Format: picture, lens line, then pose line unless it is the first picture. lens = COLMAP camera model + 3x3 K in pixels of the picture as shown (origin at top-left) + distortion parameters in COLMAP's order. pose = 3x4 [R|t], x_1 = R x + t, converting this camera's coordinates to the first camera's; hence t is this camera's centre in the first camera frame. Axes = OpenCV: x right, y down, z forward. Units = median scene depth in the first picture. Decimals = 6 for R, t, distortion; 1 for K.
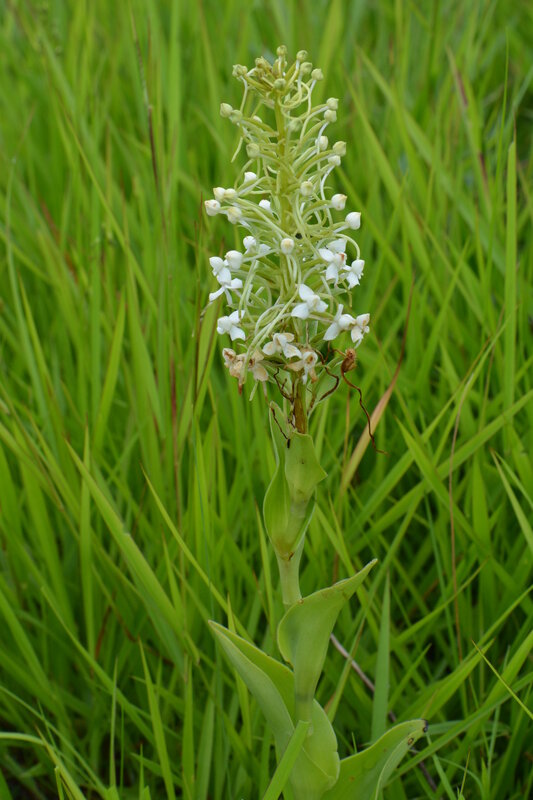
lens RADIAL K [[5889.5, 0, 266.5], [0, 5889.5, 400.0], [0, 0, 1]] dist [-0.015974, 9.349842]
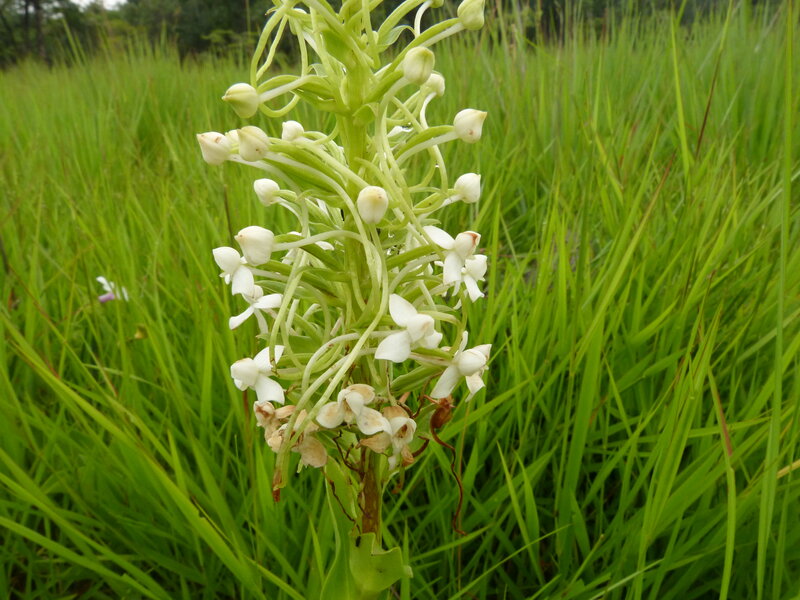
lens RADIAL K [[613.1, 0, 400.0], [0, 613.1, 300.0], [0, 0, 1]] dist [-0.009691, -0.001144]
pose [[0.988001, -0.017225, 0.153486, -0.001623], [0.025138, 0.998445, -0.049764, -0.016382], [-0.152390, 0.053026, 0.986897, 0.942566]]
